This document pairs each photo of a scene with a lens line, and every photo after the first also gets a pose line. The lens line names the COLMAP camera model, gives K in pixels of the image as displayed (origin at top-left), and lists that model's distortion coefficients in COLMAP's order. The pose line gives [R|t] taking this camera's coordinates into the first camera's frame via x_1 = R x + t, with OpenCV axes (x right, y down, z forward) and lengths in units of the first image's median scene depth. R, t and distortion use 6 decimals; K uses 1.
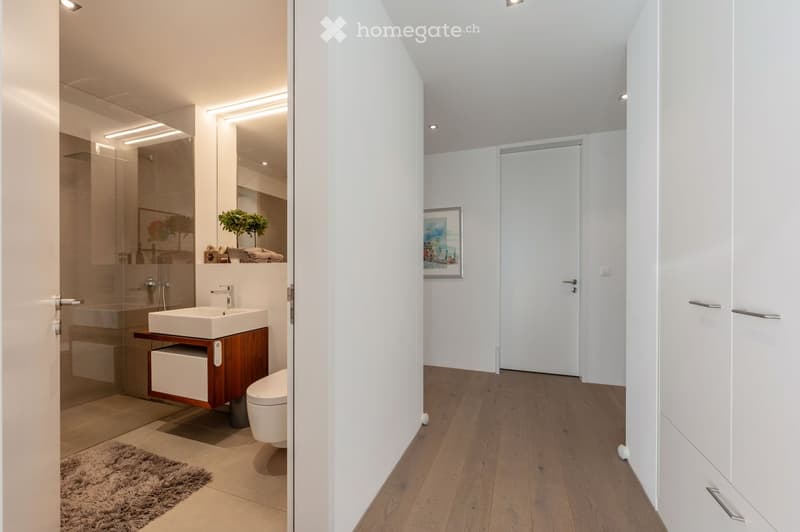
lens RADIAL K [[325.3, 0, 402.4], [0, 325.3, 271.5], [0, 0, 1]] dist [0.000070, 0.000083]
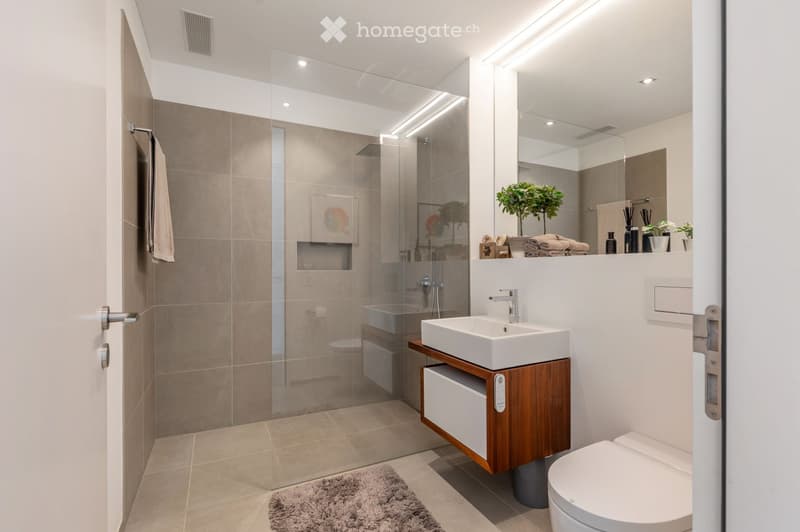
lens RADIAL K [[377.9, 0, 400.0], [0, 377.9, 266.0], [0, 0, 1]] dist [-0.000974, -0.000043]
pose [[0.735523, -0.006735, -0.677466, -0.147863], [0.000158, 0.999952, -0.009769, 0.000169], [0.677500, 0.007078, 0.735489, 0.223093]]
